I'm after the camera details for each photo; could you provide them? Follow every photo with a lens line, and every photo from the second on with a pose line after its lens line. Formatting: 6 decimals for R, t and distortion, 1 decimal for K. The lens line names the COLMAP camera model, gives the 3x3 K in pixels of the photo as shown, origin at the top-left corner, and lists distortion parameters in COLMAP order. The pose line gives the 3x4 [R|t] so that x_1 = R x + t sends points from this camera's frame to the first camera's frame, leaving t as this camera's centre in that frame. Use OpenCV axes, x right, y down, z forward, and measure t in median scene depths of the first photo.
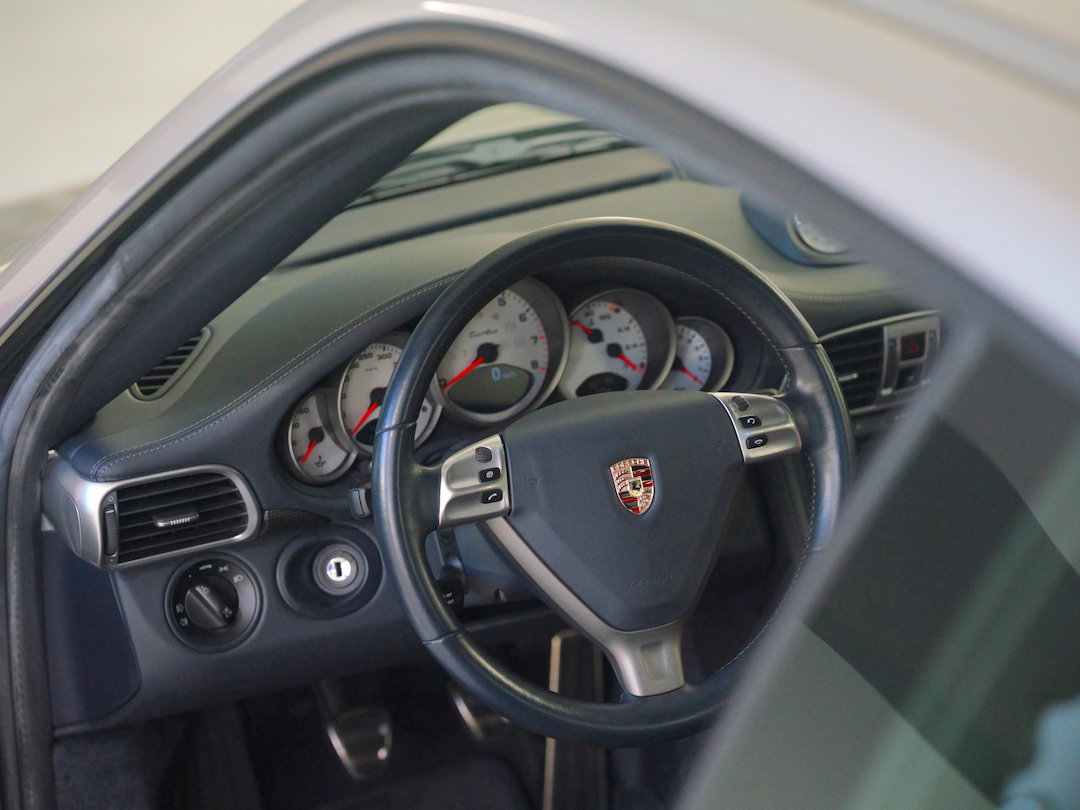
lens RADIAL K [[2695.7, 0, 540.0], [0, 2695.7, 405.0], [0, 0, 1]] dist [0.479152, 0.093371]
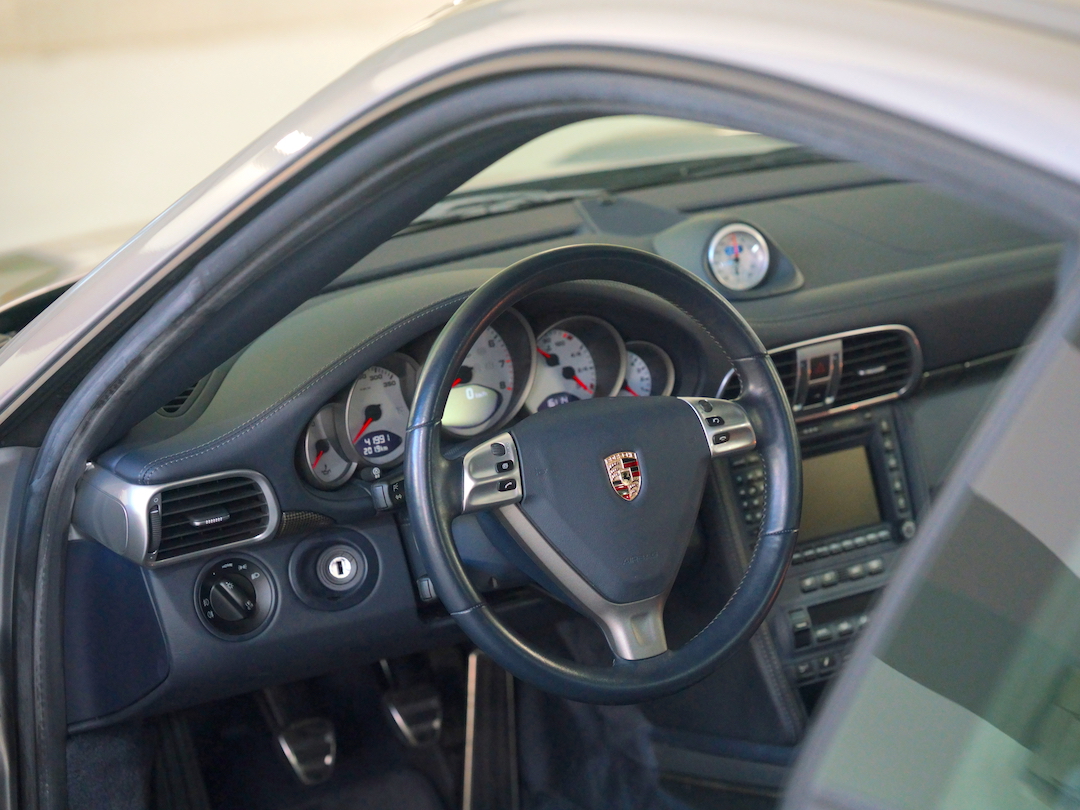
lens RADIAL K [[2695.7, 0, 540.0], [0, 2695.7, 405.0], [0, 0, 1]] dist [0.479152, 0.093371]
pose [[0.989708, -0.015962, 0.142207, -0.155916], [0.024191, 0.998119, -0.056333, 0.060767], [-0.141040, 0.059194, 0.988233, -0.124447]]
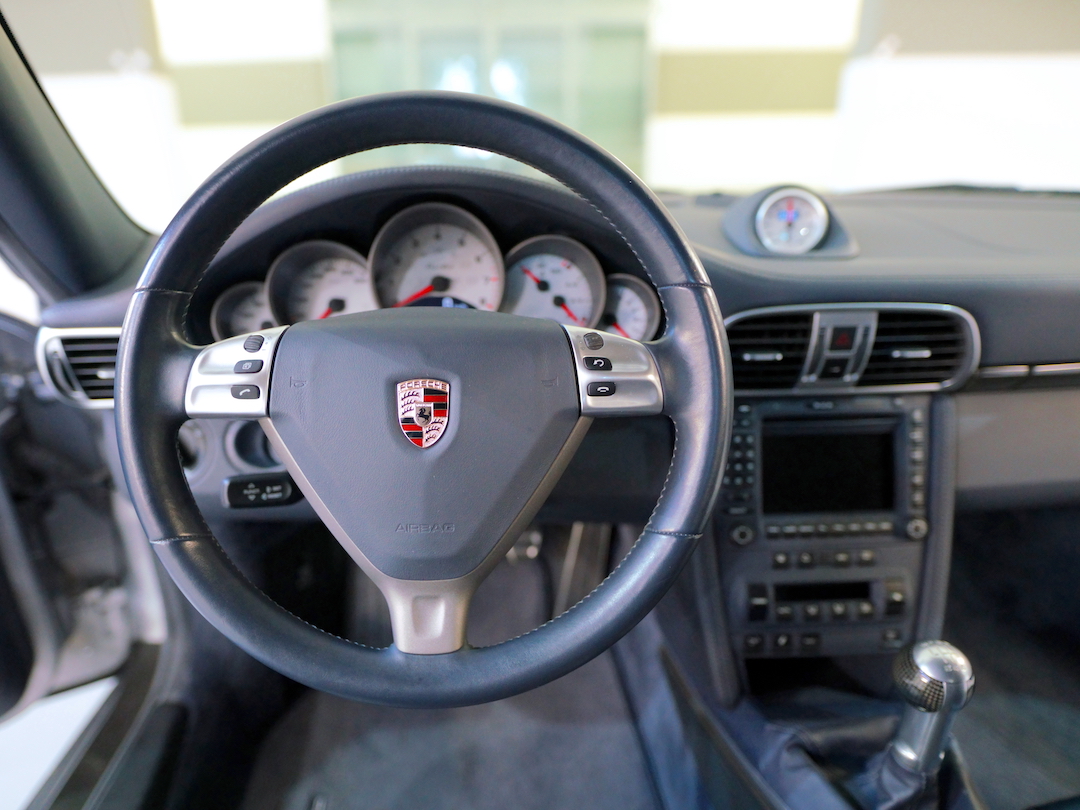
lens RADIAL K [[666.8, 0, 524.0], [0, 666.8, 423.0], [0, 0, 1]] dist [-0.007074, -0.000188]
pose [[0.925114, 0.183996, -0.332129, 0.124713], [-0.167959, 0.982811, 0.076633, 0.011877], [0.340520, -0.015110, 0.940116, 0.782424]]
